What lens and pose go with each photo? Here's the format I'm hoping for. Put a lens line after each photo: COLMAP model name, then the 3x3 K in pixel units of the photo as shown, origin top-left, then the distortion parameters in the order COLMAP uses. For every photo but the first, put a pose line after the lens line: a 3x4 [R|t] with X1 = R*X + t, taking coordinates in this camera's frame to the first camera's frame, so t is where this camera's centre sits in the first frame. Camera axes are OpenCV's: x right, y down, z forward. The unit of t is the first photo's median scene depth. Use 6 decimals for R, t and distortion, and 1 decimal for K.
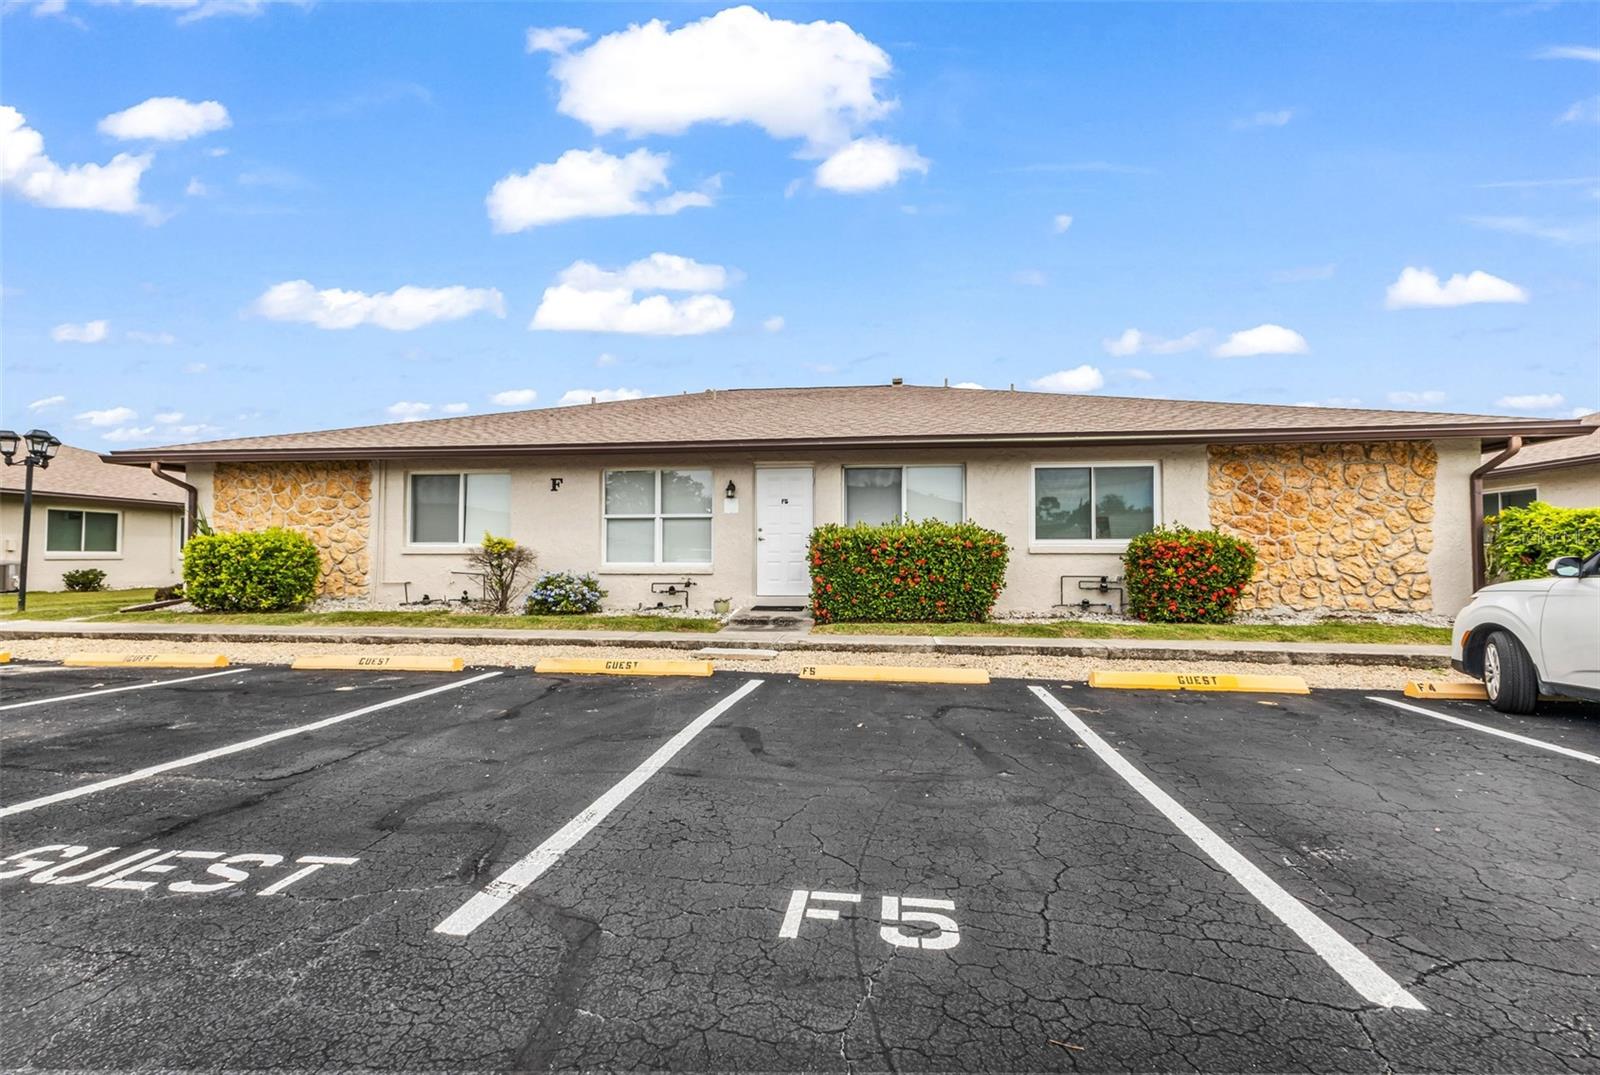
lens RADIAL K [[673.9, 0, 800.0], [0, 673.9, 537.5], [0, 0, 1]] dist [0.012763, -0.000371]
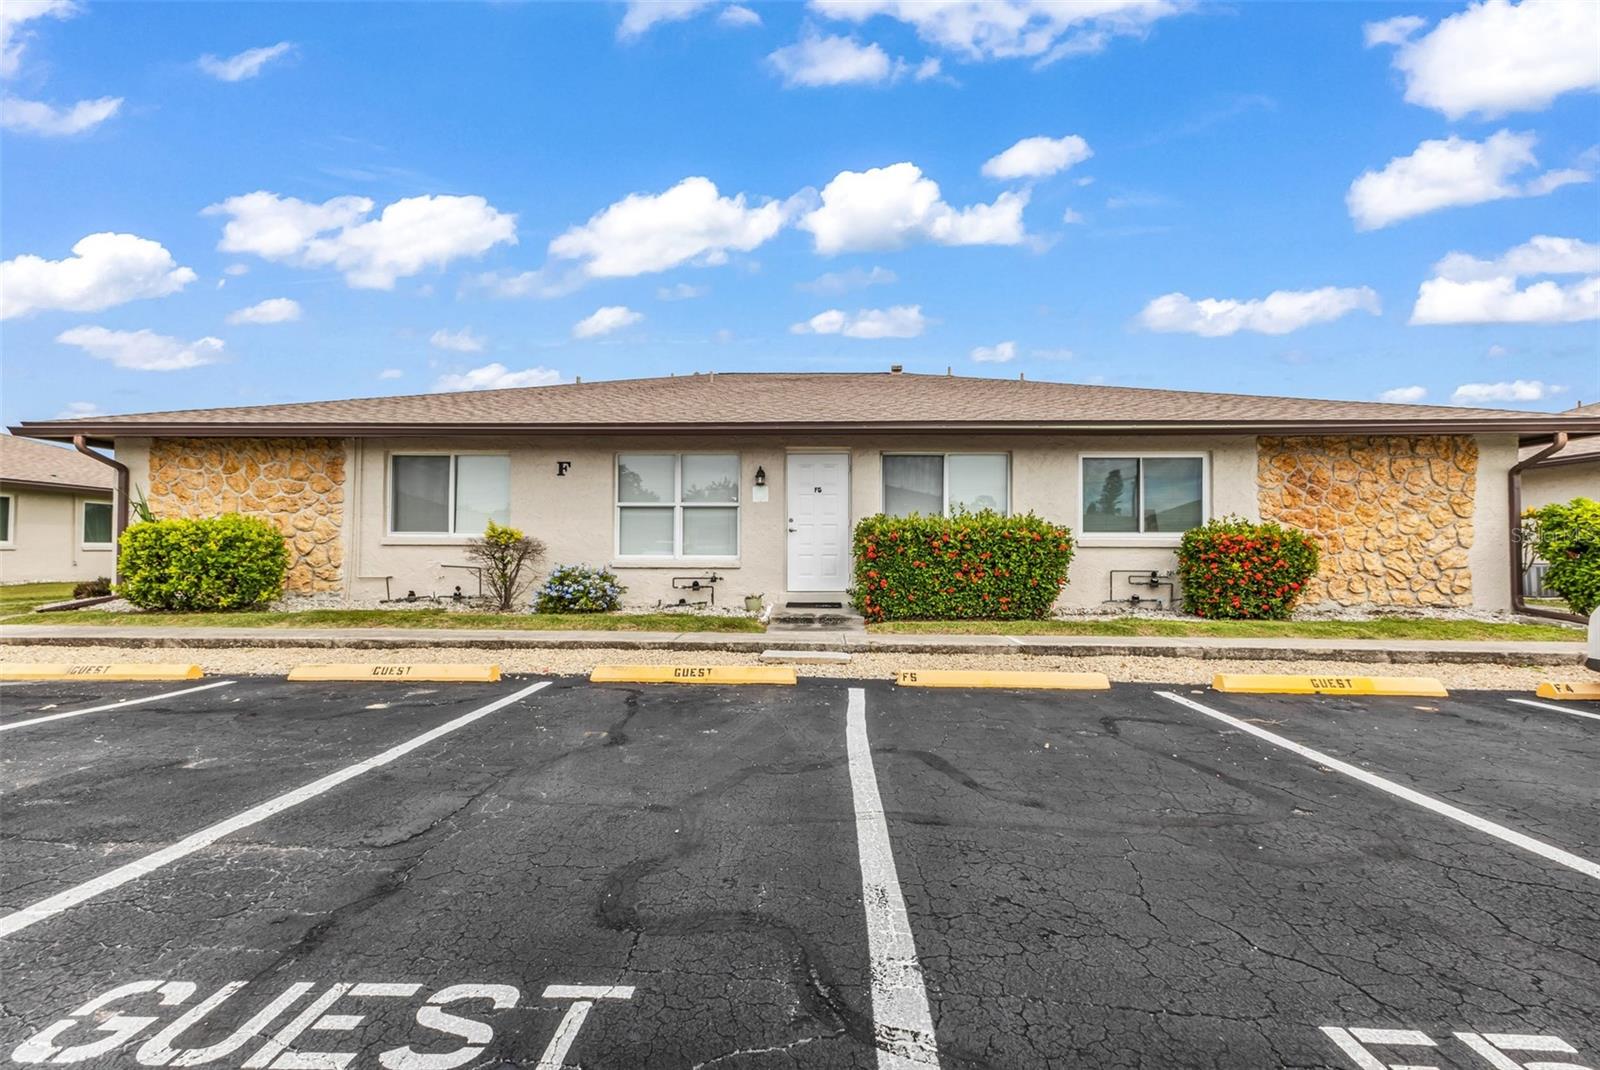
lens RADIAL K [[675.5, 0, 796.7], [0, 675.5, 535.7], [0, 0, 1]] dist [0.013039, -0.000357]
pose [[0.996362, 0.005348, 0.085058, -0.142944], [-0.005982, 0.999956, 0.007210, 0.003282], [-0.085016, -0.007692, 0.996350, 0.080839]]
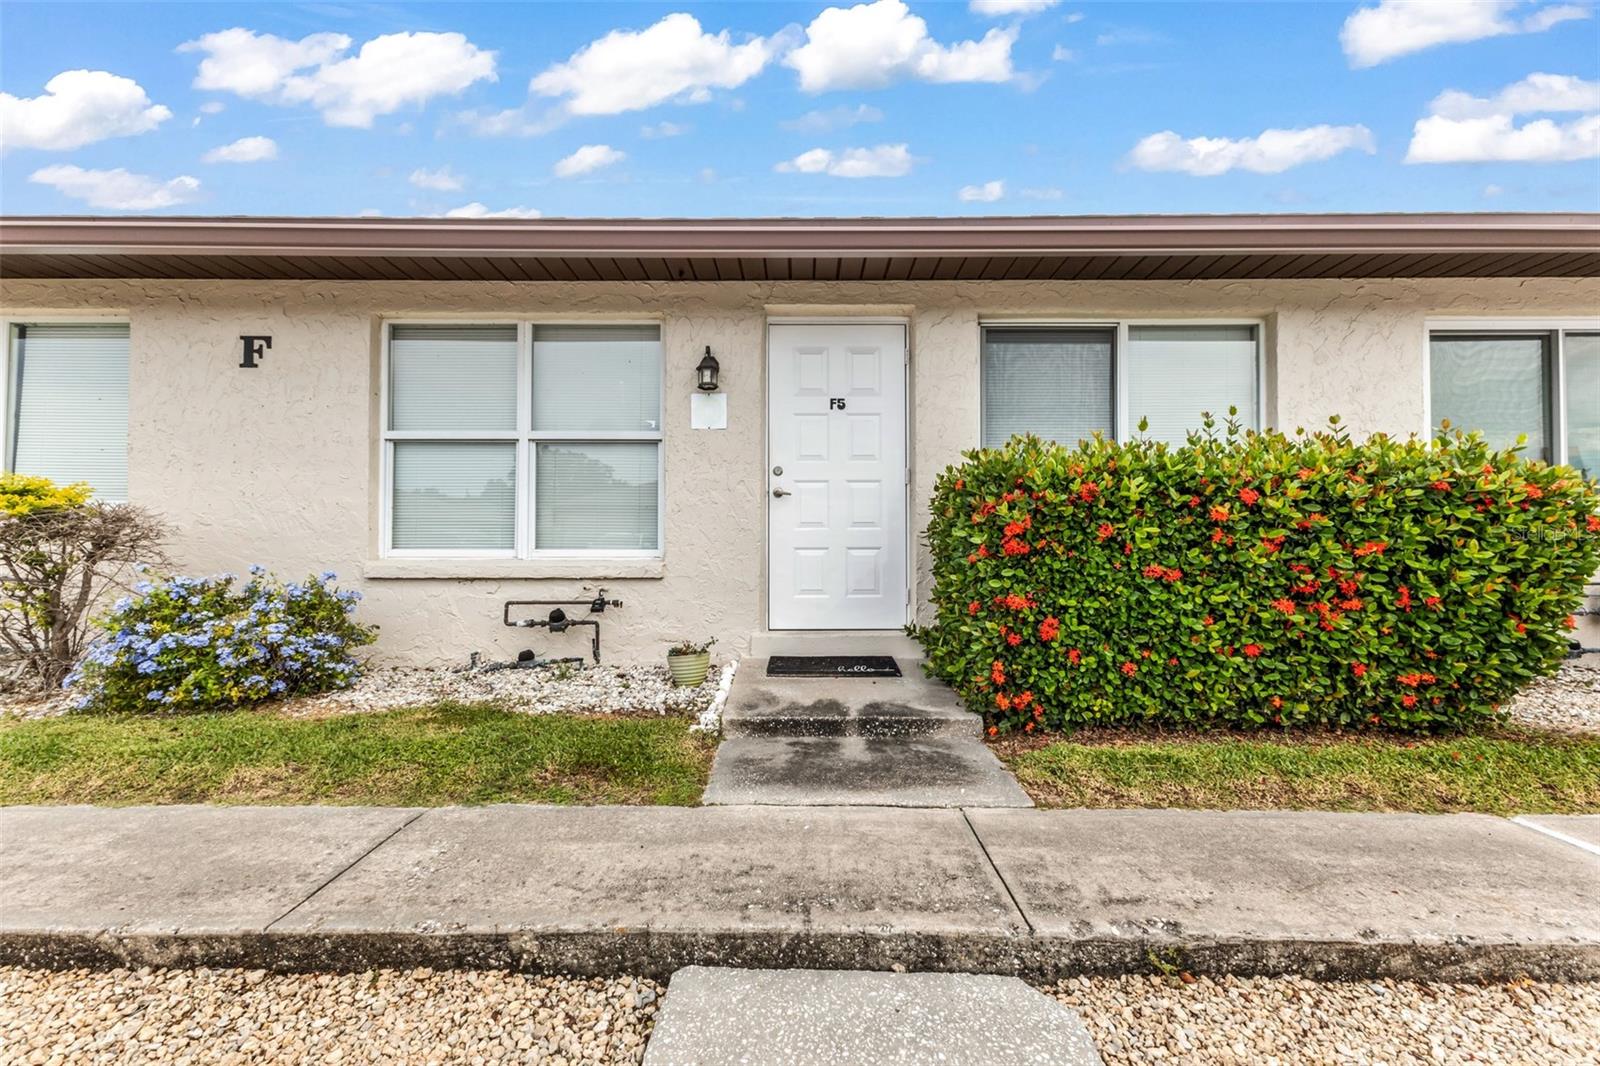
lens RADIAL K [[675.5, 0, 796.7], [0, 675.5, 533.7], [0, 0, 1]] dist [0.013039, -0.000357]
pose [[0.993273, 0.003593, 0.115742, -0.105161], [-0.004742, 0.999942, 0.009657, 0.025234], [-0.115701, -0.010141, 0.993232, 0.641969]]
